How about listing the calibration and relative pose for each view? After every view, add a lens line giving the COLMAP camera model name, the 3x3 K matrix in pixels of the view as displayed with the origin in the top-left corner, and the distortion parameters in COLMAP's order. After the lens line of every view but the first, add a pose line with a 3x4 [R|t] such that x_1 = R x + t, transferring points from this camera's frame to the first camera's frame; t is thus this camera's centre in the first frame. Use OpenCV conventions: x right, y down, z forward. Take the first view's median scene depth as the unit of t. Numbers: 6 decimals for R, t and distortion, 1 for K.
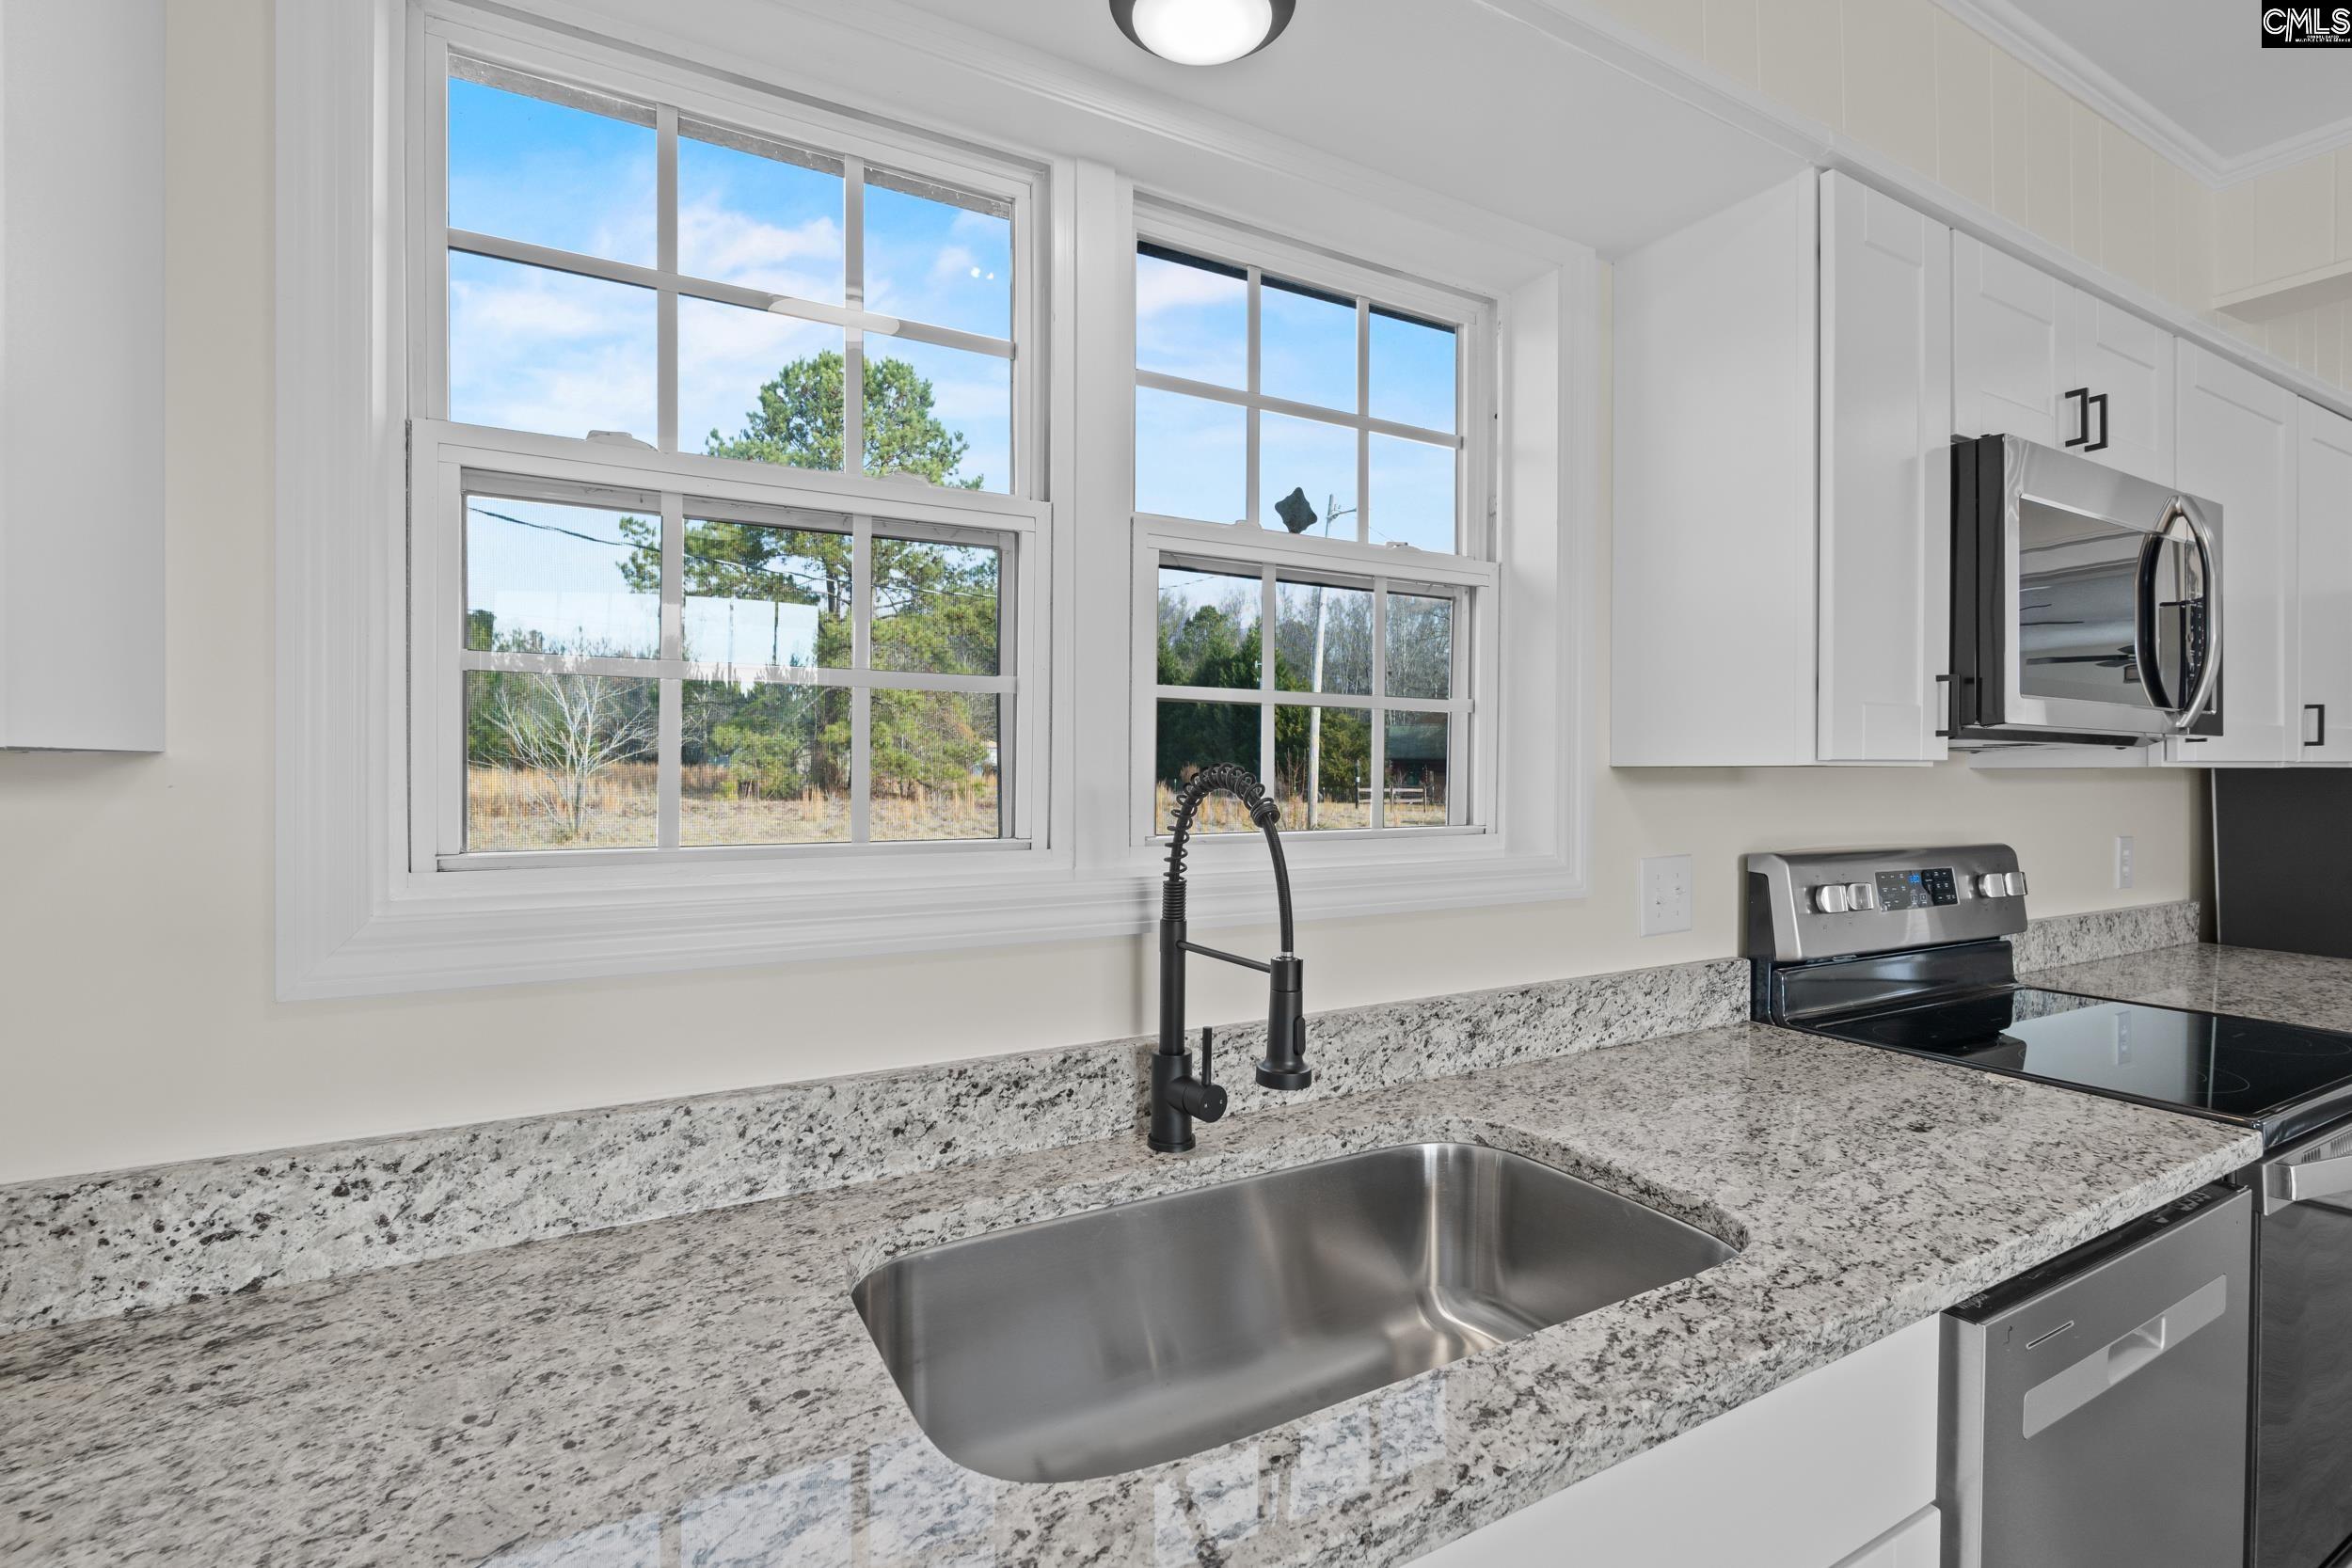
lens RADIAL K [[1078.9, 0, 1174.5], [0, 1078.9, 779.1], [0, 0, 1]] dist [-0.007893, 0.000721]
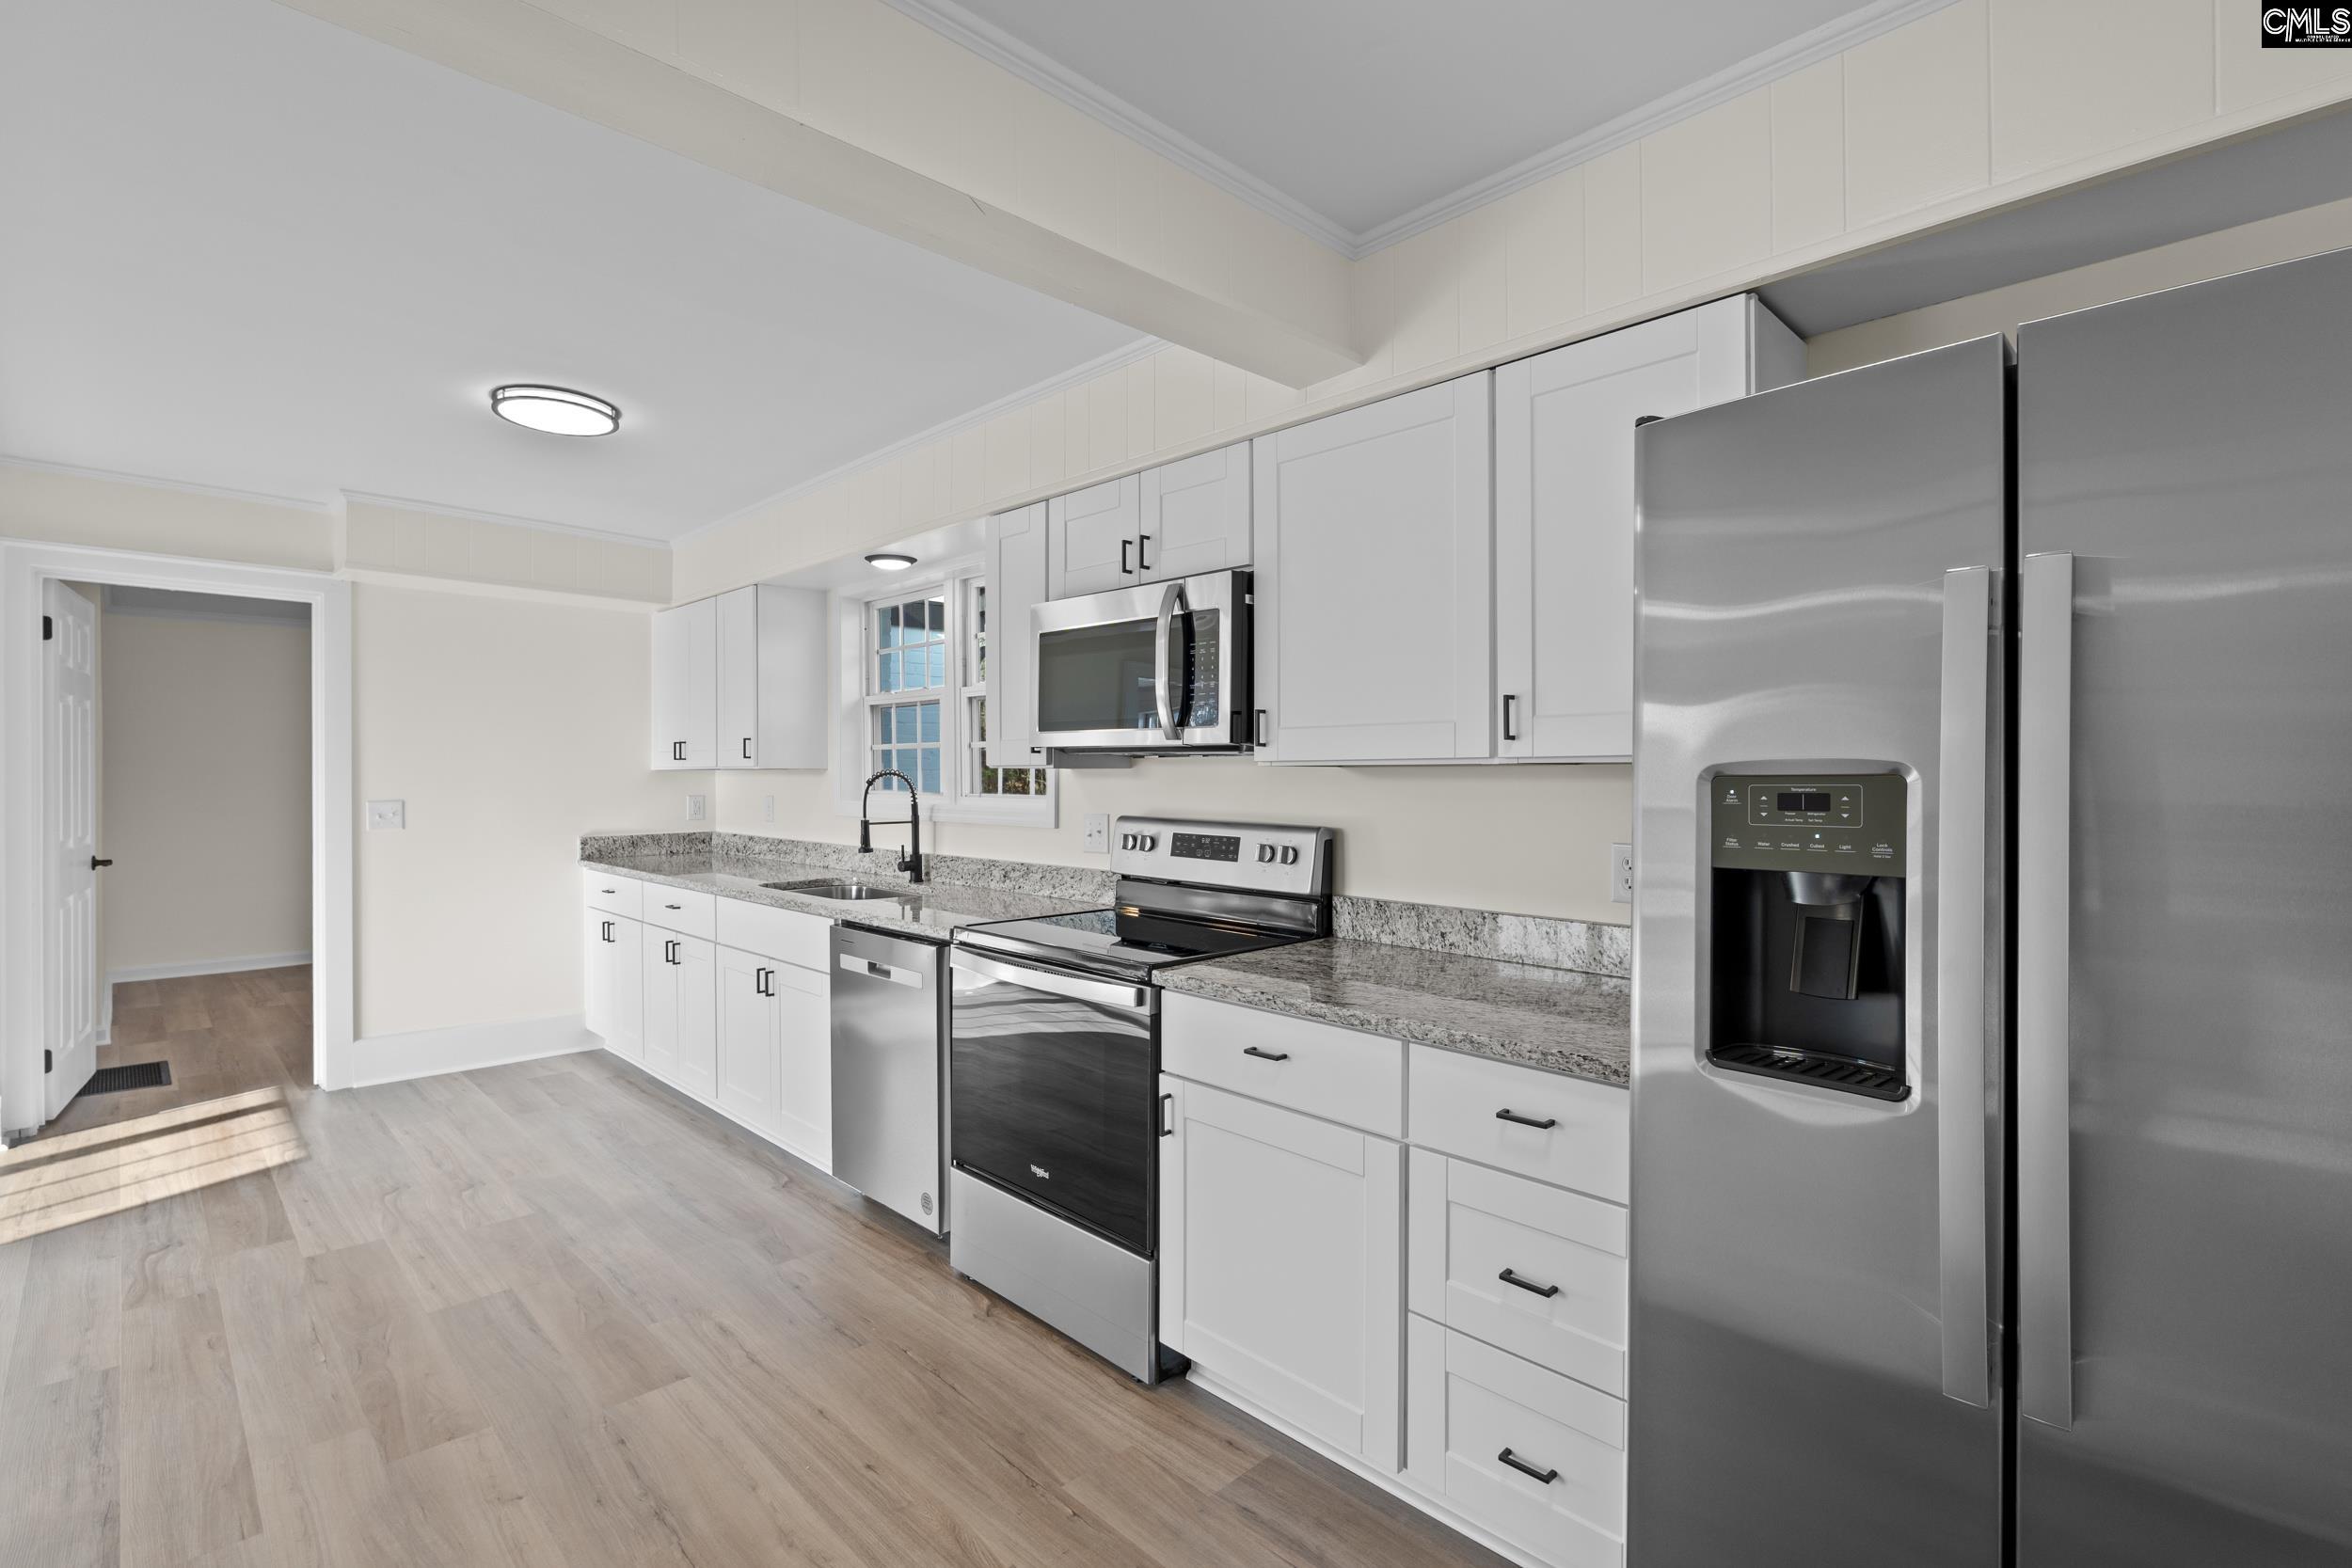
lens RADIAL K [[1078.9, 0, 1192.4], [0, 1078.9, 788.9], [0, 0, 1]] dist [-0.007893, 0.000721]
pose [[0.272977, 0.014070, -0.961918, 3.004480], [-0.002924, 0.999901, 0.013796, -0.002720], [0.962016, -0.000953, 0.272991, 0.784815]]
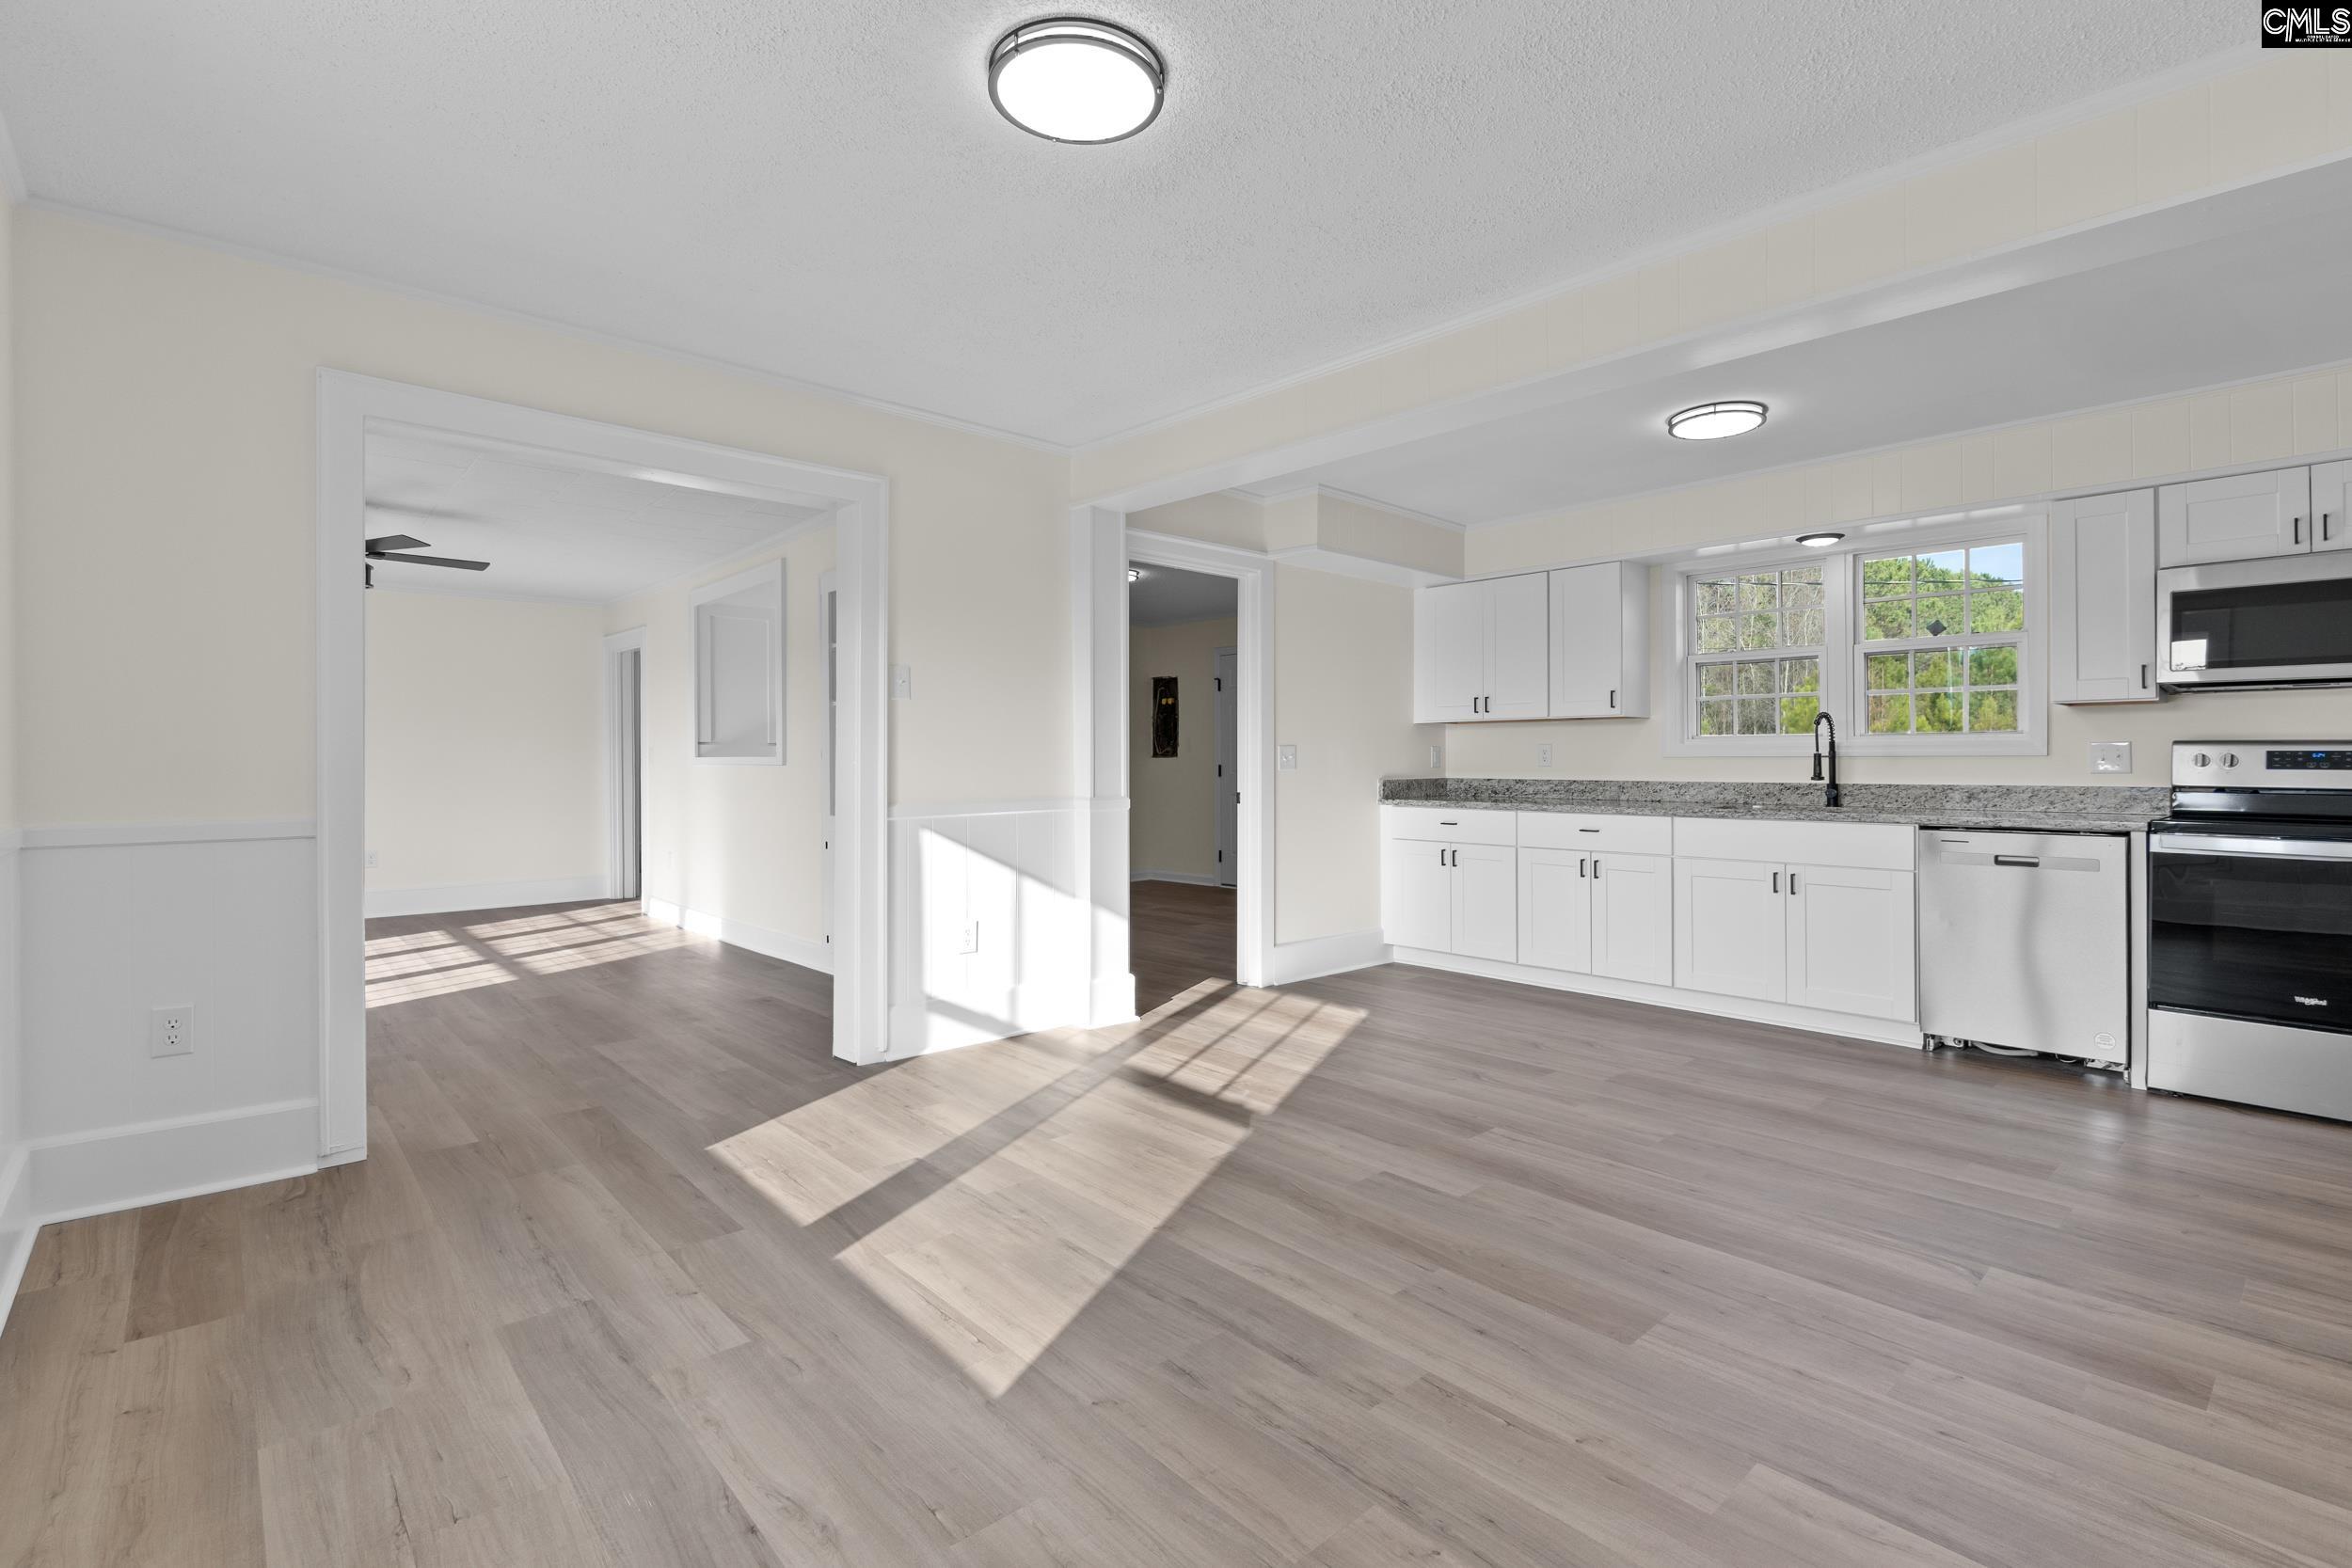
lens RADIAL K [[1078.9, 0, 1183.1], [0, 1078.9, 770.1], [0, 0, 1]] dist [-0.007893, 0.000721]
pose [[0.228848, 0.006698, -0.973439, 2.914118], [-0.002849, 0.999977, 0.006211, 0.156909], [0.973458, 0.001352, 0.228862, -1.990169]]
